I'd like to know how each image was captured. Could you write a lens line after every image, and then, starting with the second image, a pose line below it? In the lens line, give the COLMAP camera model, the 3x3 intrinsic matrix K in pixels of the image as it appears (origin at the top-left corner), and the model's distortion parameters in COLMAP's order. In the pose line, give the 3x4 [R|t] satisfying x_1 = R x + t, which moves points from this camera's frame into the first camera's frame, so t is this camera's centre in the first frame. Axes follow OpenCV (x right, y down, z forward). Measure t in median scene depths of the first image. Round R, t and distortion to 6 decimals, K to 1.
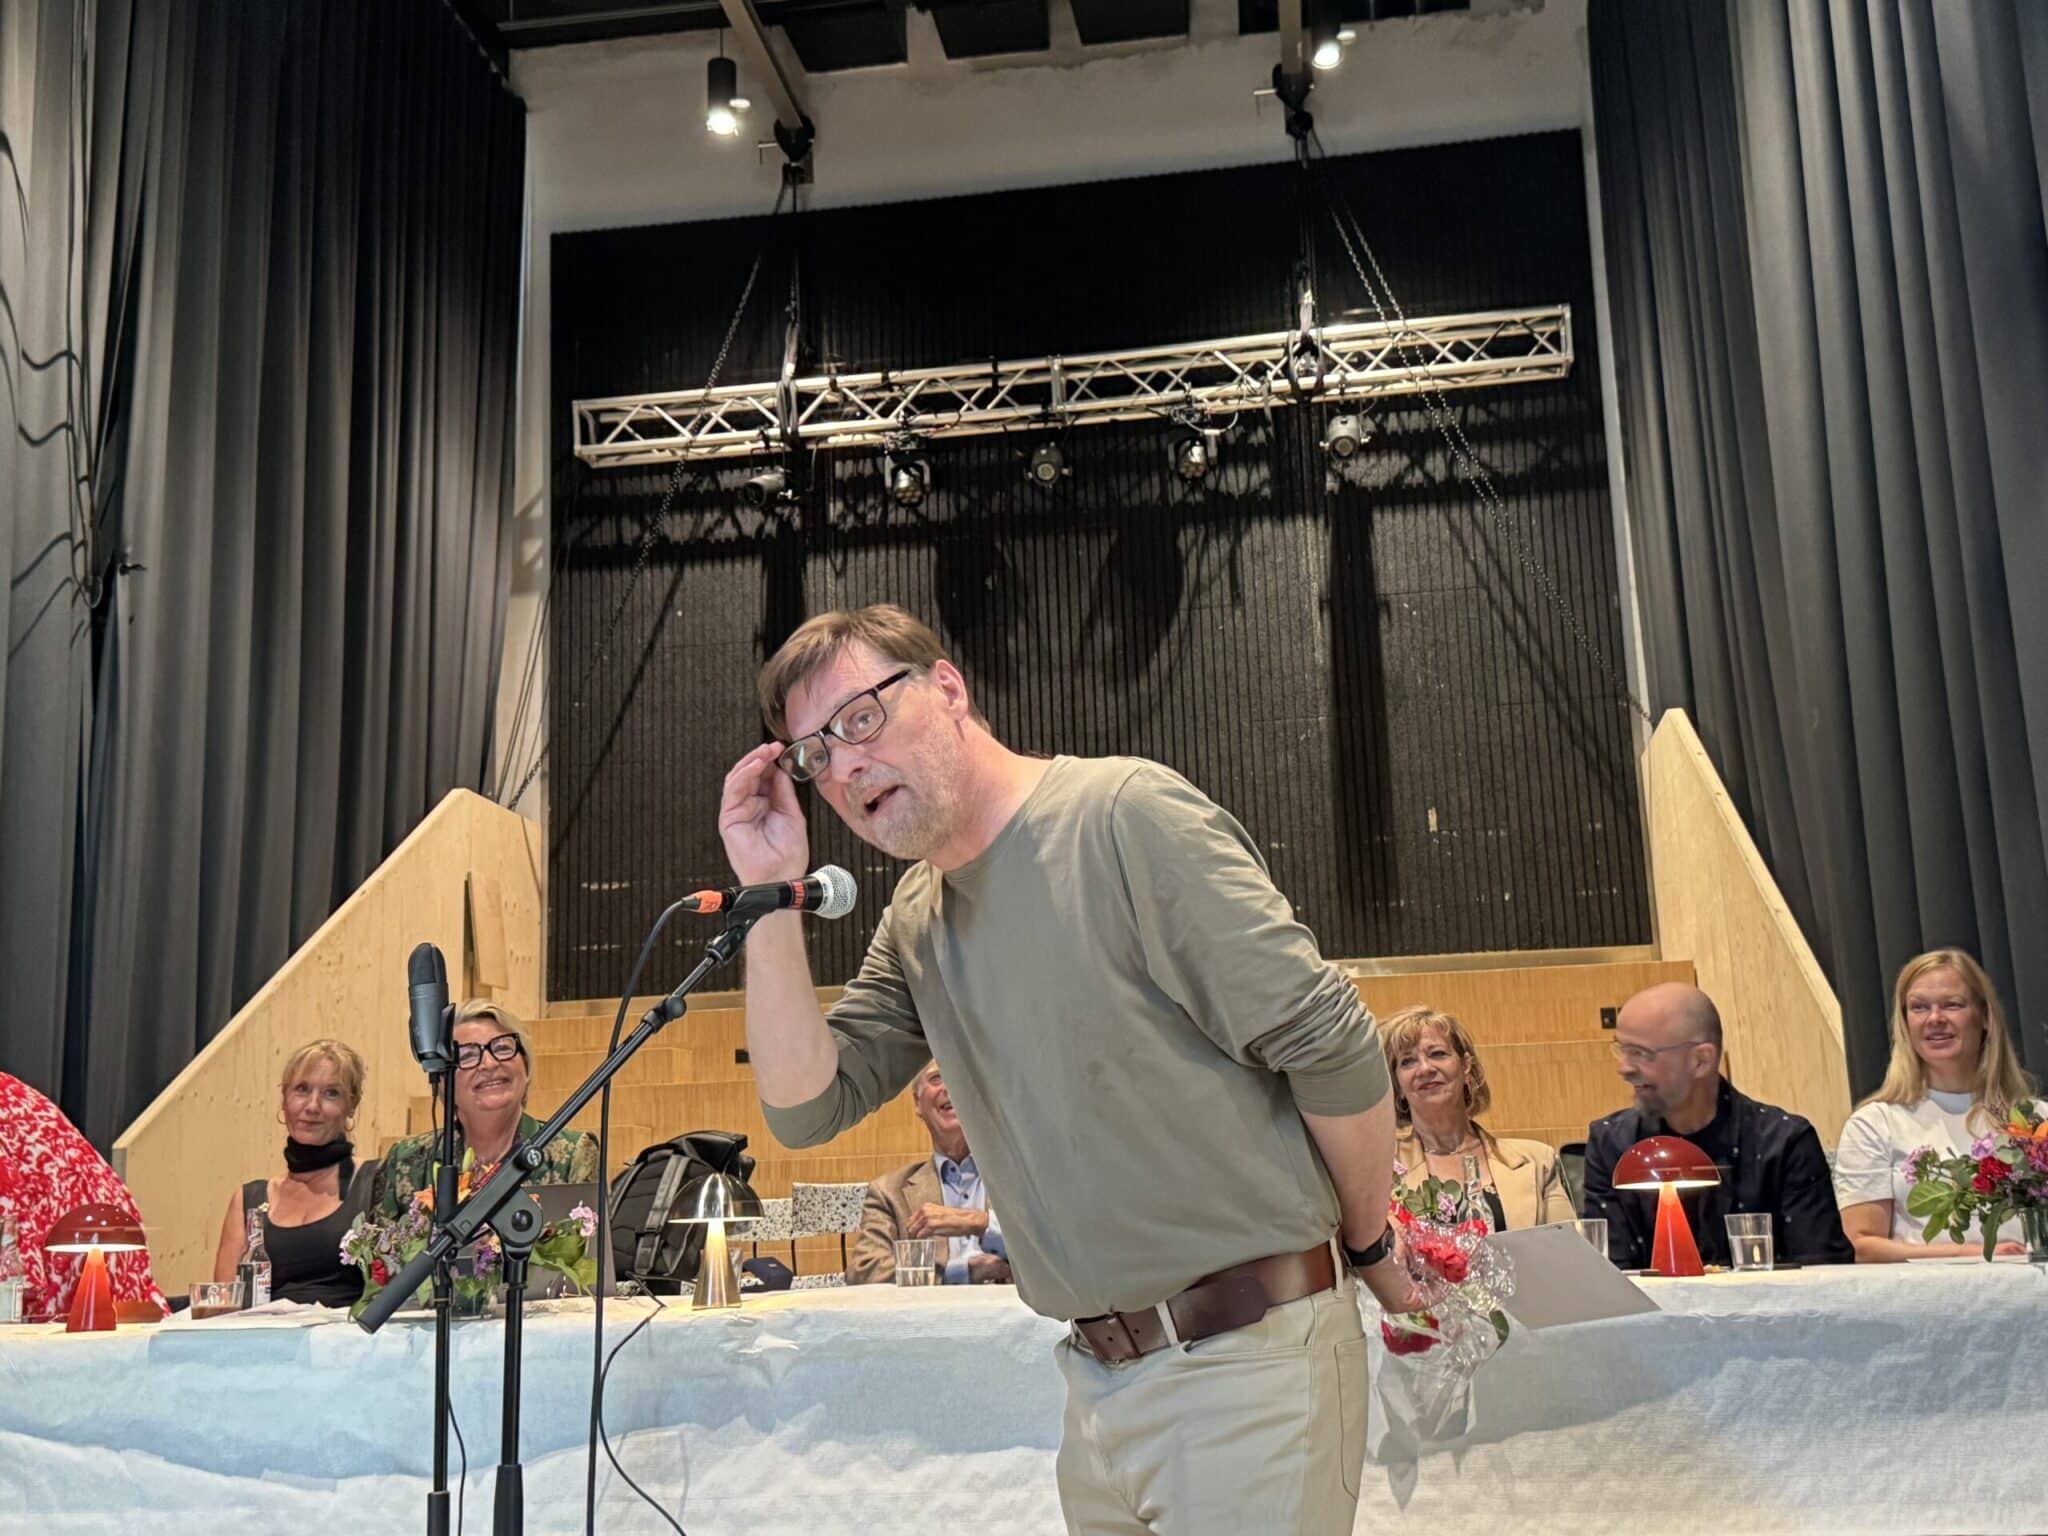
lens RADIAL K [[2210.8, 0, 1033.5], [0, 2210.8, 777.7], [0, 0, 1]] dist [0.107957, 0.000000]
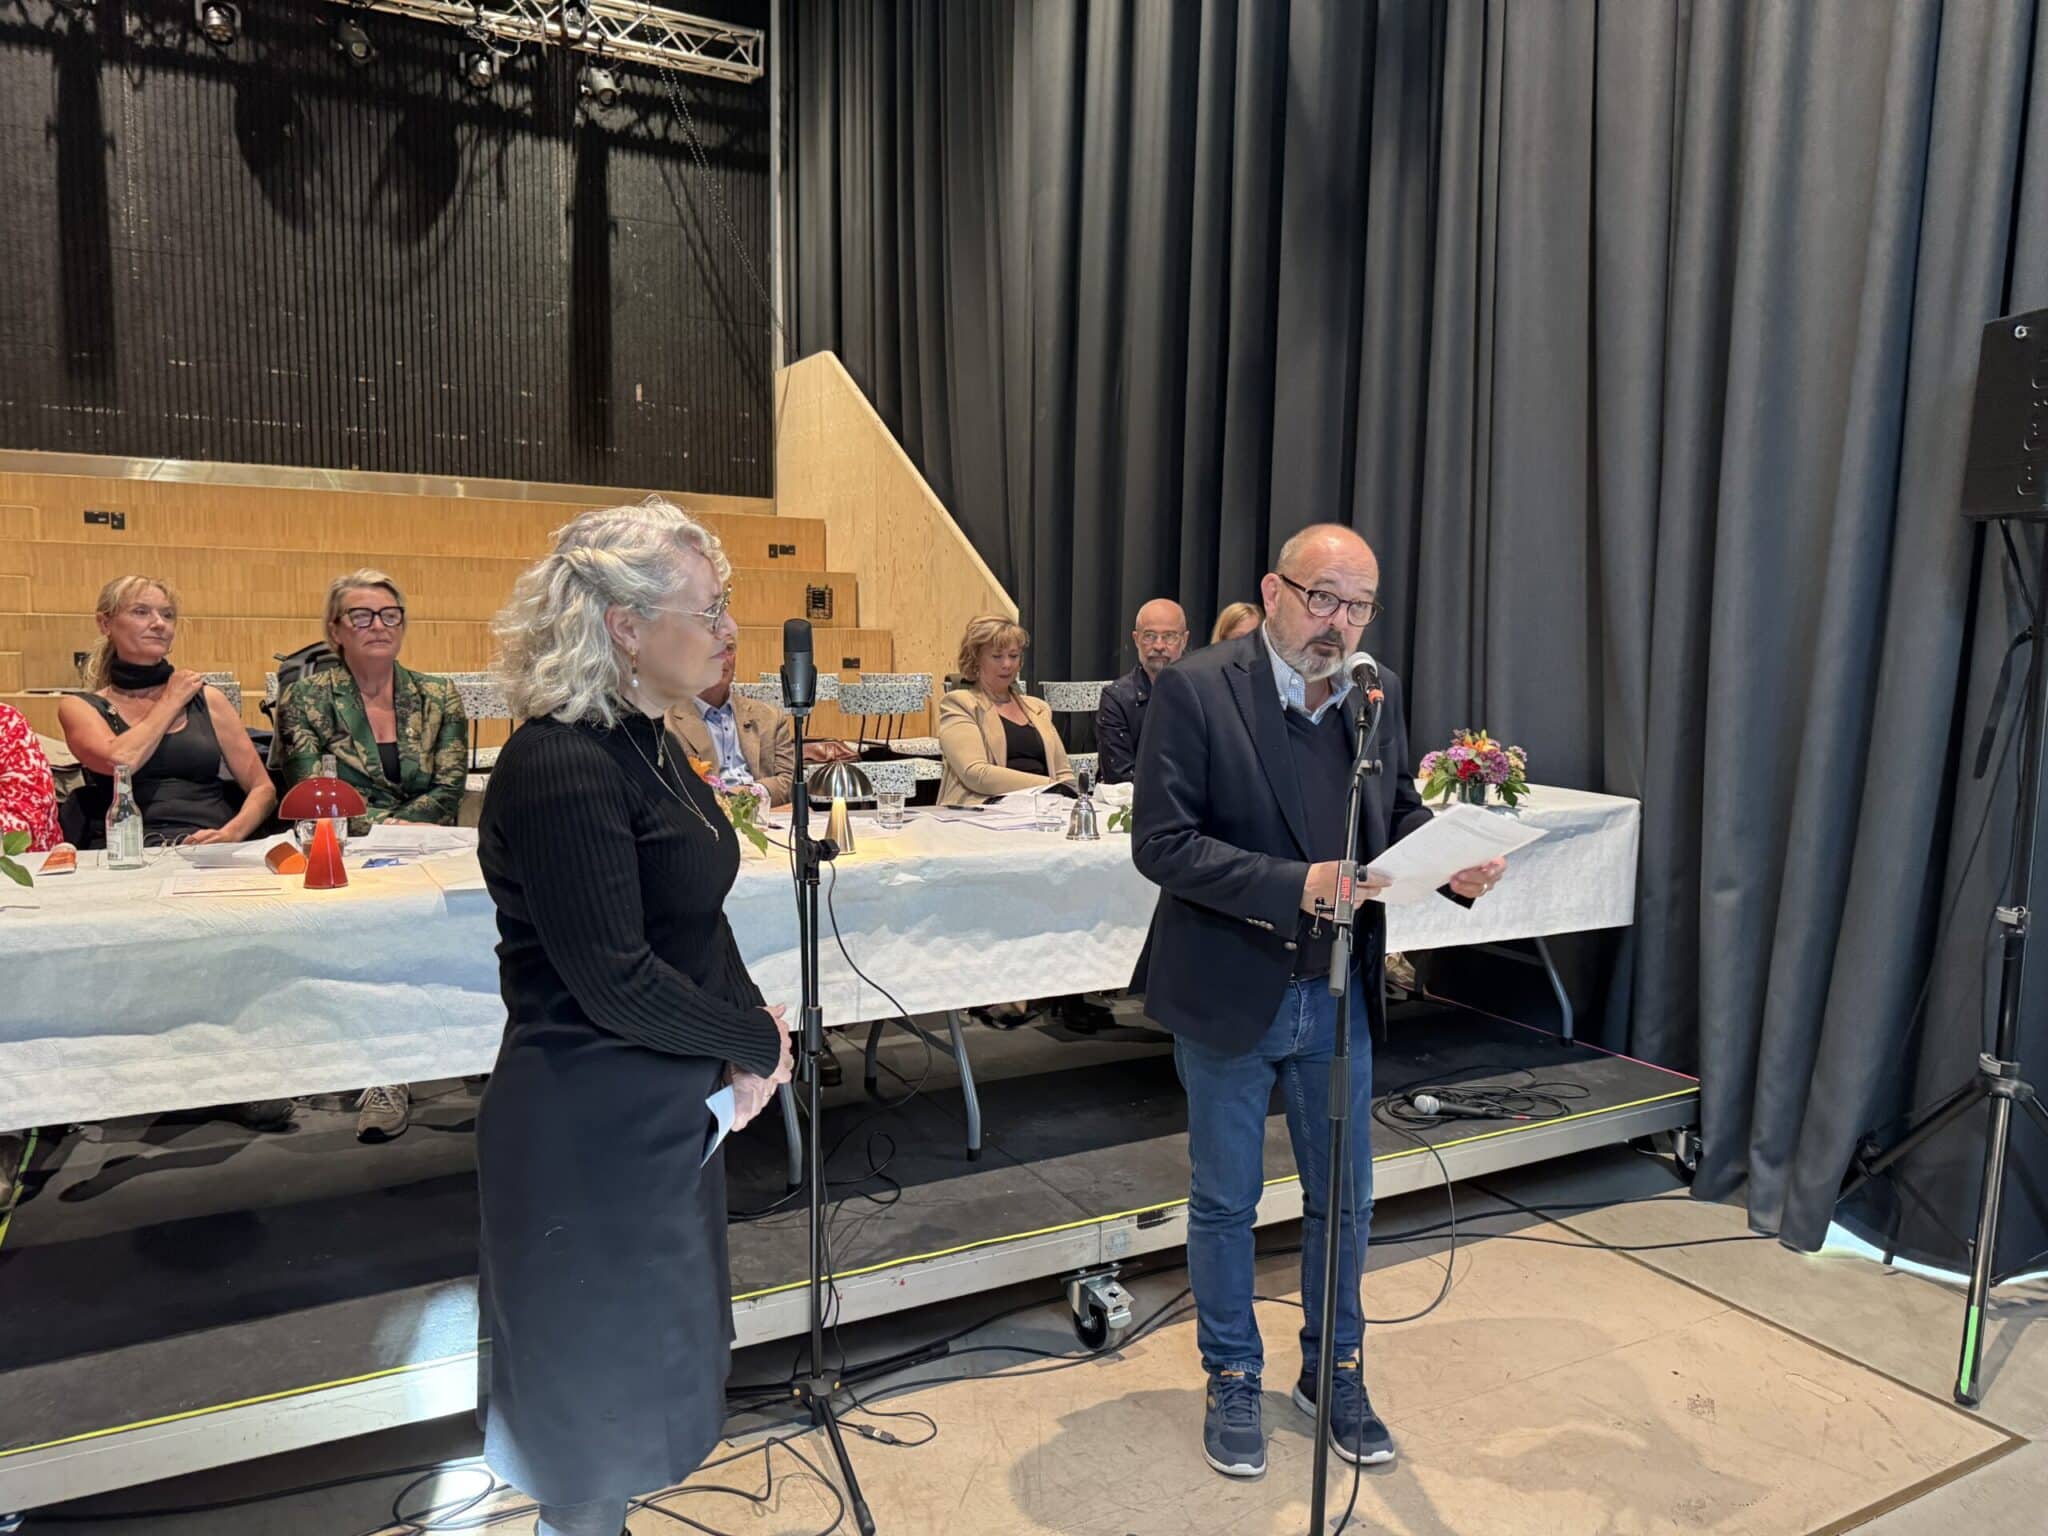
lens RADIAL K [[1444.7, 0, 1020.0], [0, 1444.7, 777.3], [0, 0, 1]] dist [0.029498, -0.040070]
pose [[0.796587, -0.011723, 0.604410, -0.187873], [-0.173699, 0.953212, 0.247417, -0.018030], [-0.579032, -0.302074, 0.757280, 0.073046]]
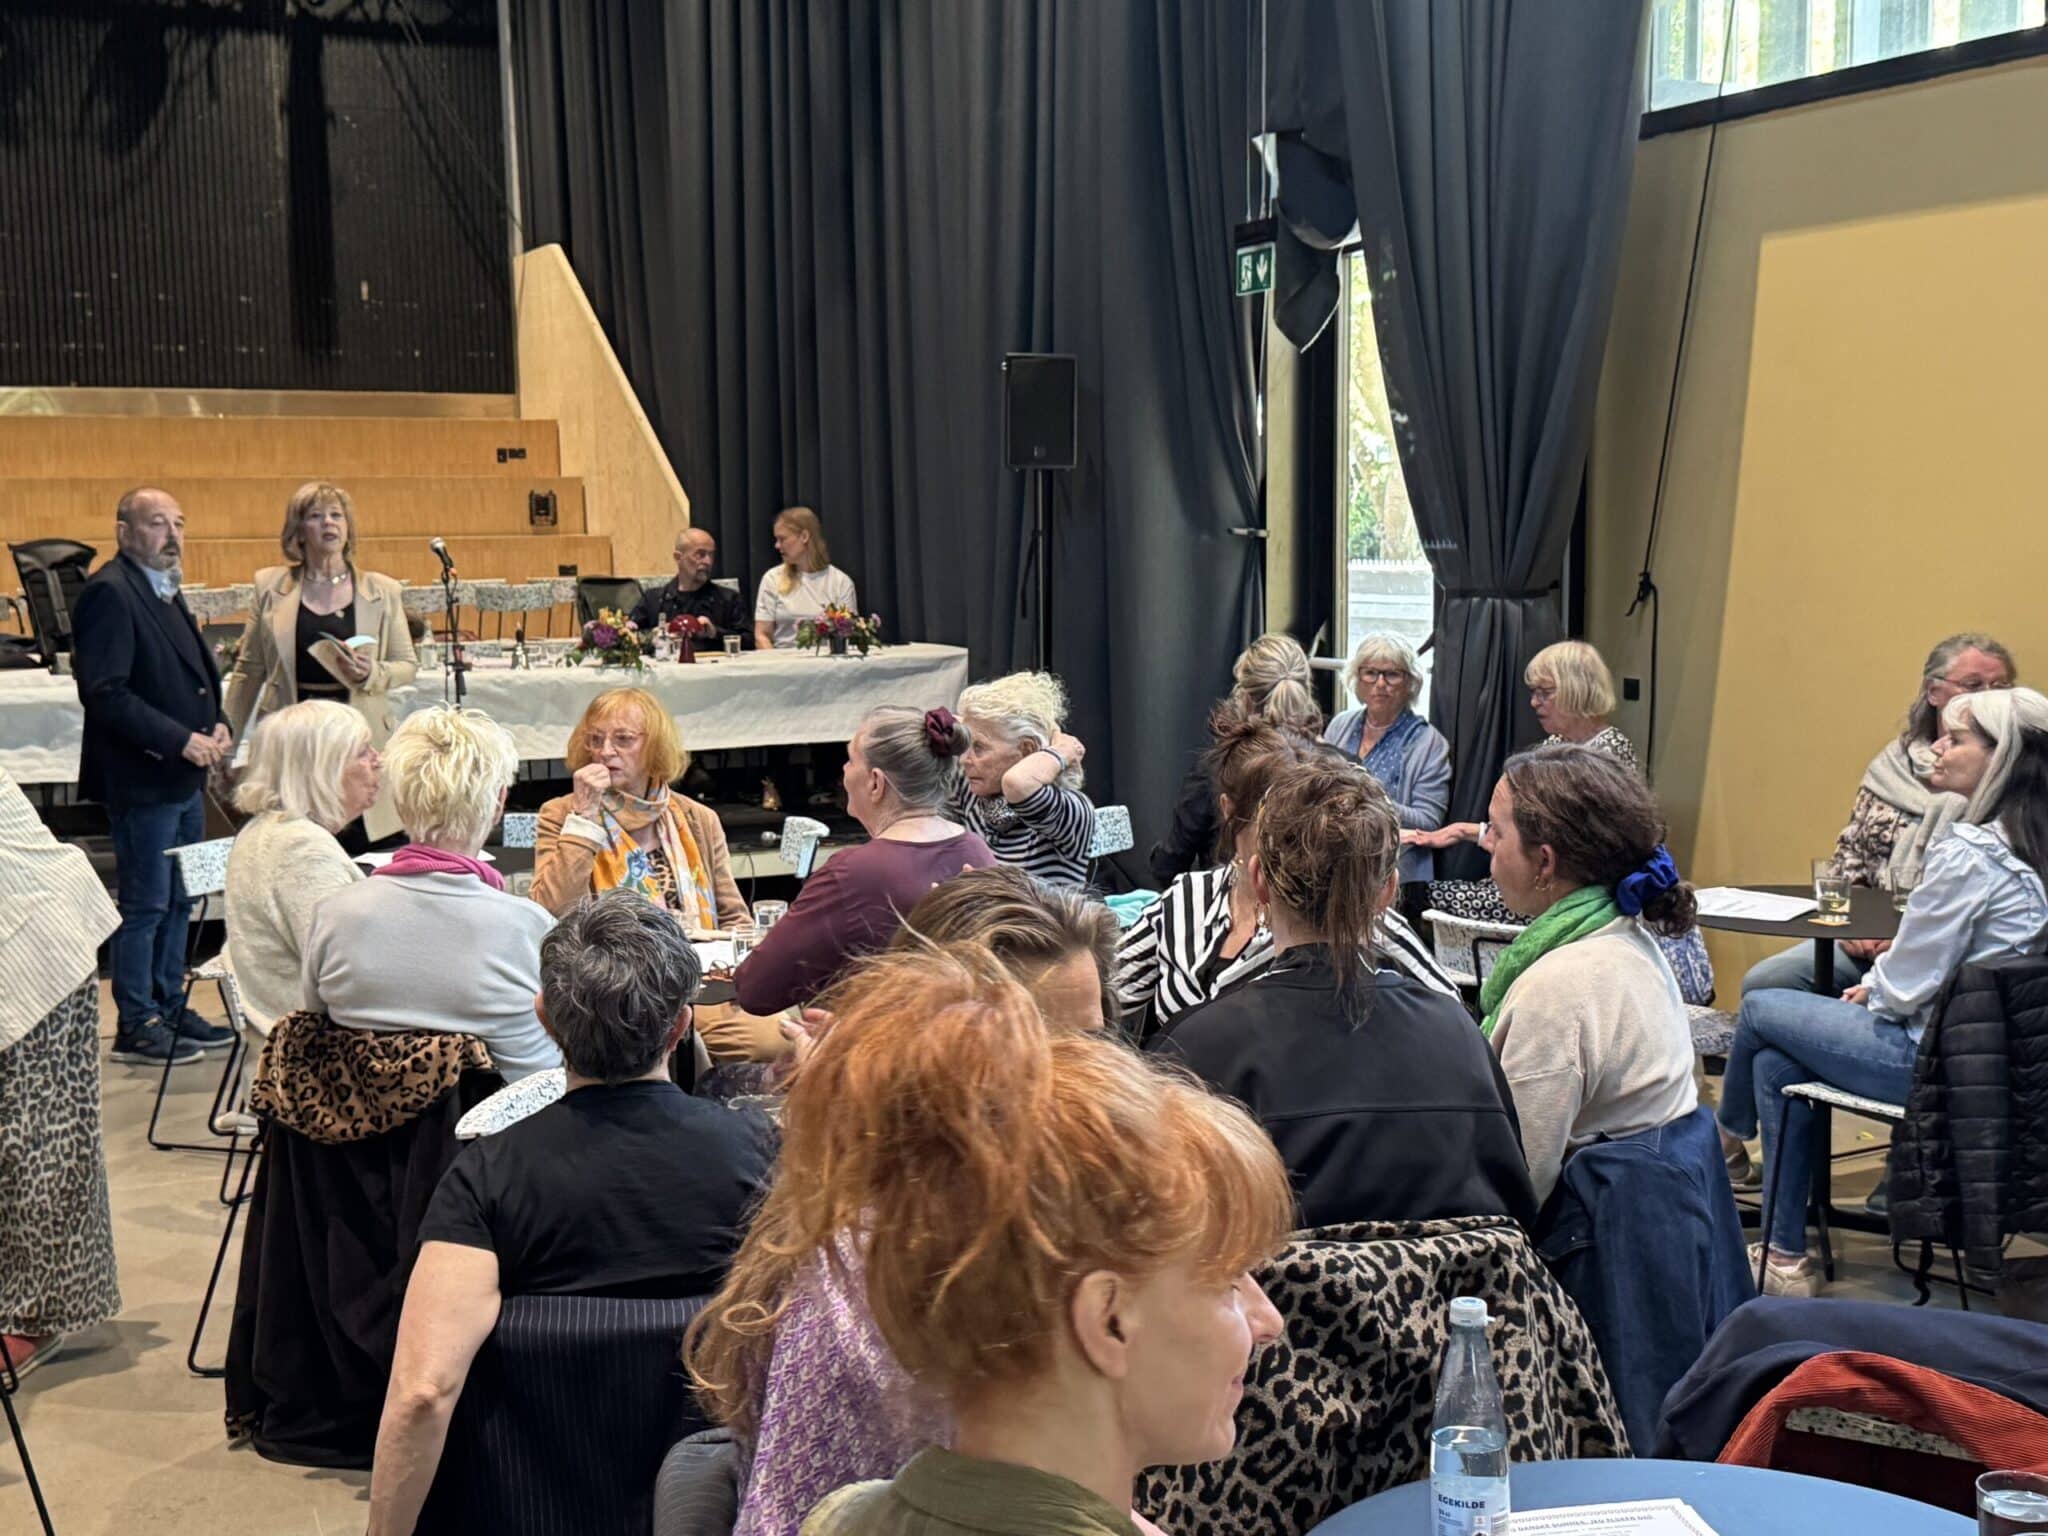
lens RADIAL K [[2617.3, 0, 1030.0], [0, 2617.3, 780.8], [0, 0, 1]] dist [0.071388, 0.000000]
pose [[0.836912, -0.031662, 0.546421, -0.359617], [-0.134334, 0.955908, 0.261138, -0.165364], [-0.530597, -0.291953, 0.795758, -0.568732]]
